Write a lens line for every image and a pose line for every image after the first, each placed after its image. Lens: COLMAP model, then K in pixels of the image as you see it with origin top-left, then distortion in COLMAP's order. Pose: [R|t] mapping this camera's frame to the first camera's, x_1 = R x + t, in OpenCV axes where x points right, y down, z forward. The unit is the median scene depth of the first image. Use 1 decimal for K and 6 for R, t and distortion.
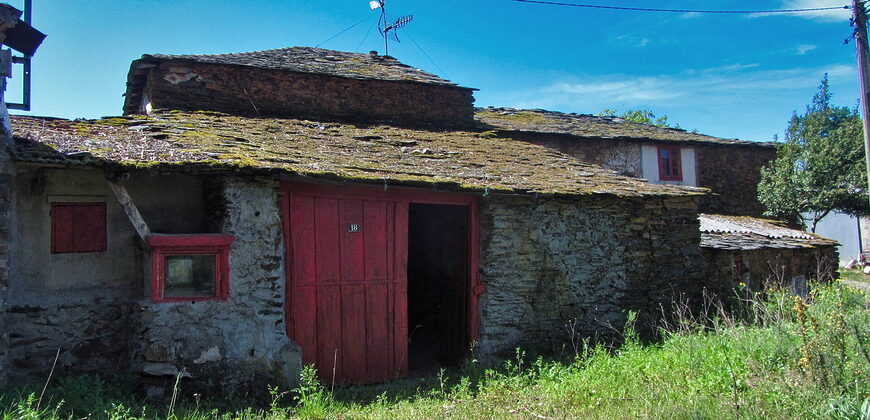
lens RADIAL K [[717.5, 0, 438.9], [0, 717.5, 209.0], [0, 0, 1]] dist [-0.047610, 0.034561]
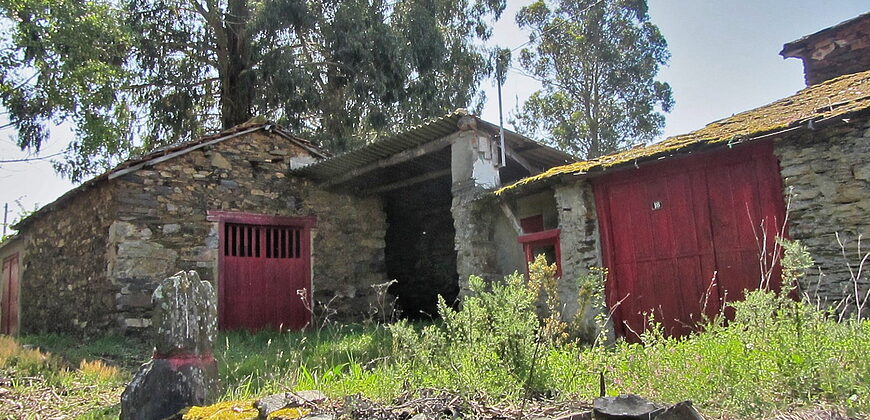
lens RADIAL K [[717.5, 0, 438.9], [0, 717.5, 209.0], [0, 0, 1]] dist [-0.047610, 0.034561]
pose [[0.057543, -0.116627, -0.991507, 0.962640], [0.138258, 0.984514, -0.107781, 0.107767], [0.988723, -0.130882, 0.072776, 0.659146]]
